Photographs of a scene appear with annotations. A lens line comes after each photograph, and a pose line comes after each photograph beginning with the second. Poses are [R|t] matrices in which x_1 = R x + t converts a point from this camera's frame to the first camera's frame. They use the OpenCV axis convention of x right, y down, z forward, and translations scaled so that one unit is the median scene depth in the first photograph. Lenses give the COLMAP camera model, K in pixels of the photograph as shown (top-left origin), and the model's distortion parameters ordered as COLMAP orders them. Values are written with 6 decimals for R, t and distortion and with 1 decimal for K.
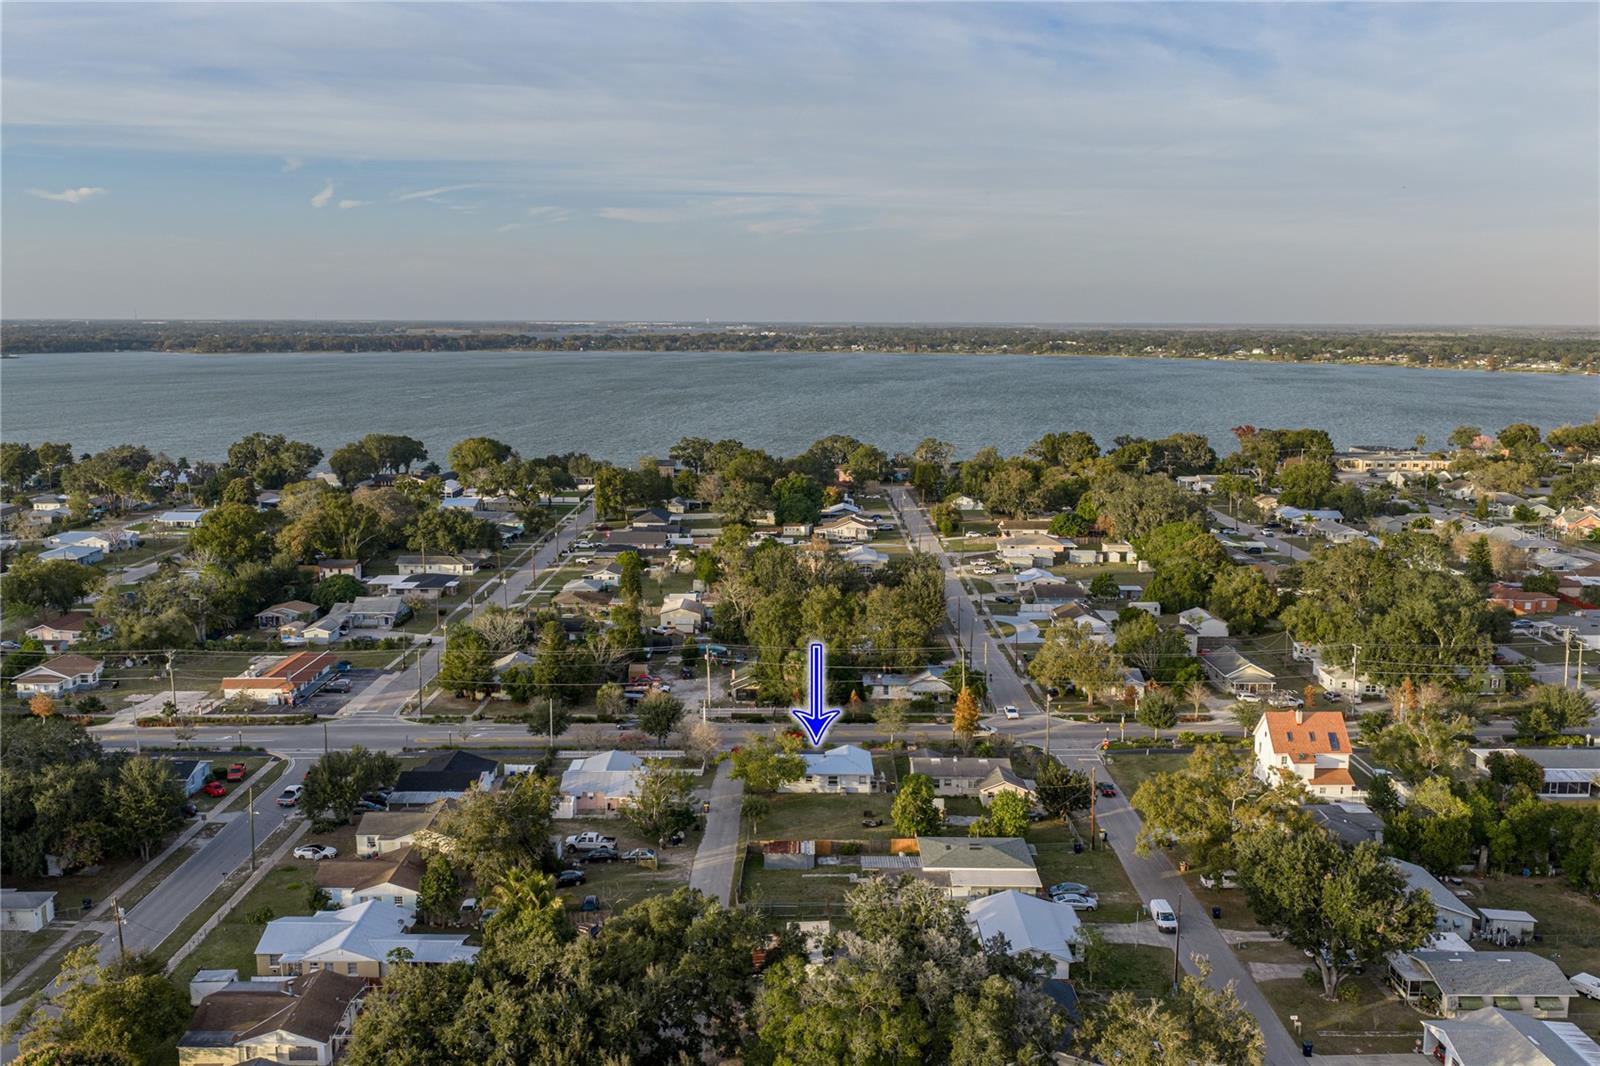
lens RADIAL K [[1337.5, 0, 799.2], [0, 1337.5, 544.0], [0, 0, 1]] dist [0.020226, -0.037468]
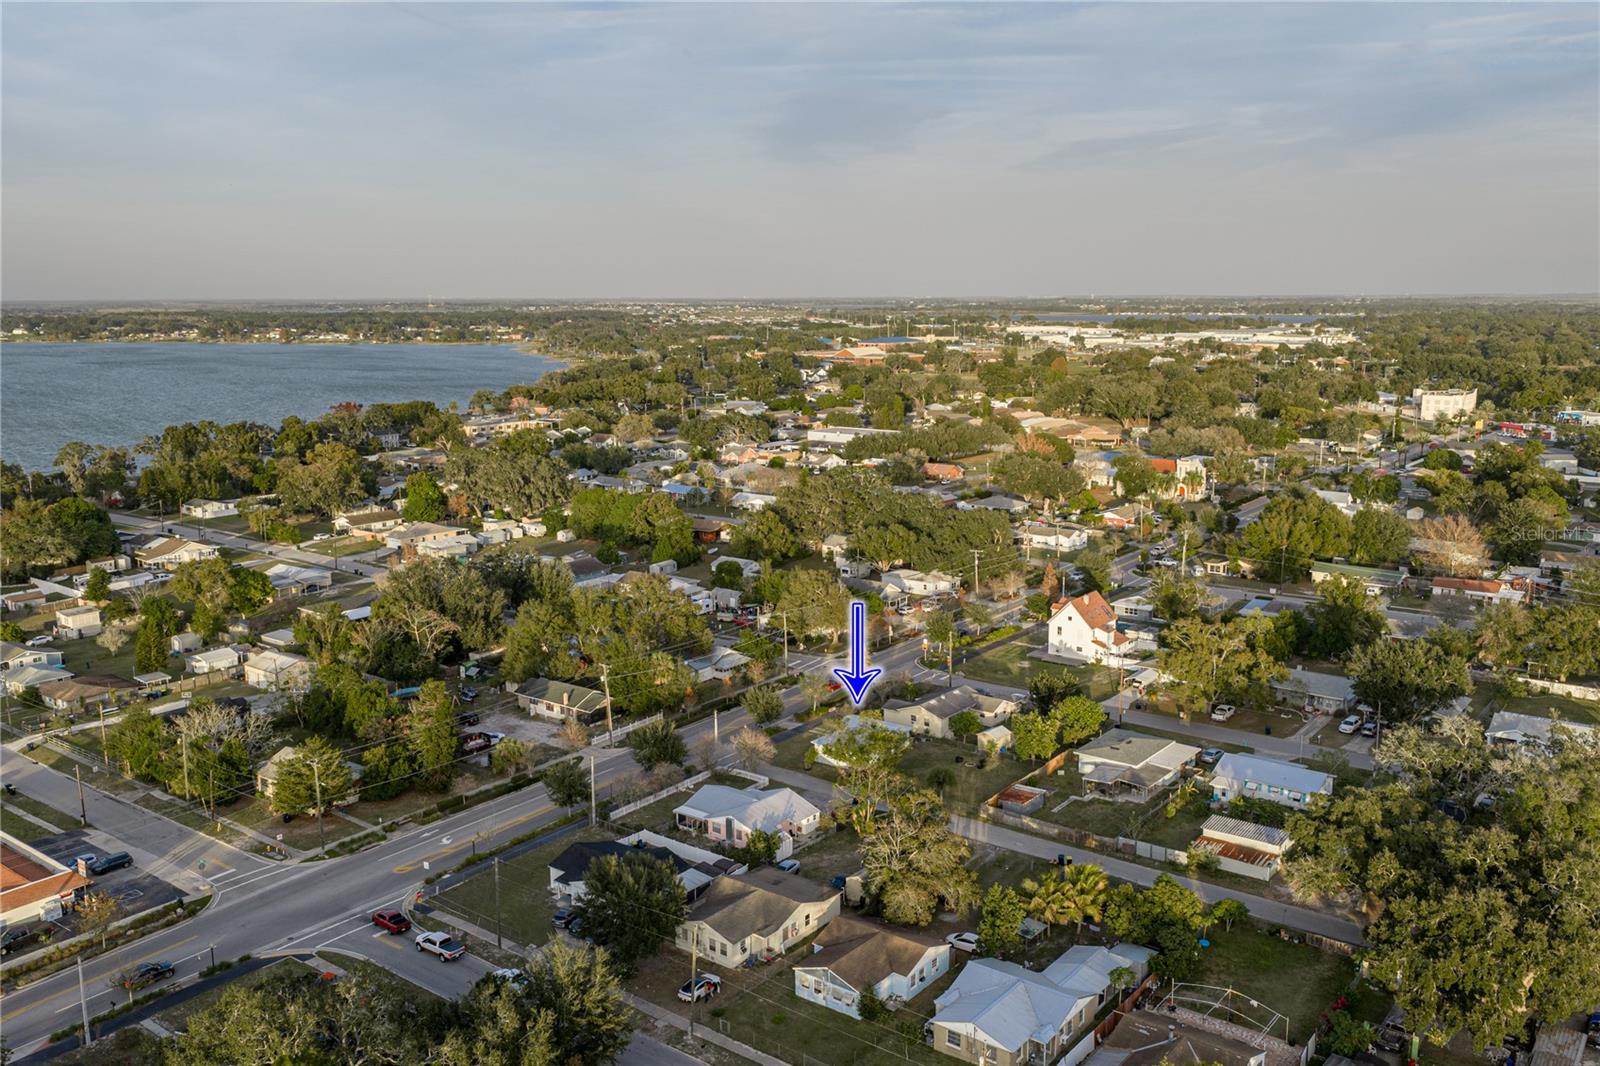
lens RADIAL K [[1337.5, 0, 784.2], [0, 1337.5, 528.9], [0, 0, 1]] dist [0.020226, -0.037468]
pose [[0.616045, -0.143798, 0.774475, -0.420350], [0.138599, 0.987645, 0.073132, -0.038982], [-0.775422, 0.062288, 0.628364, 0.214263]]
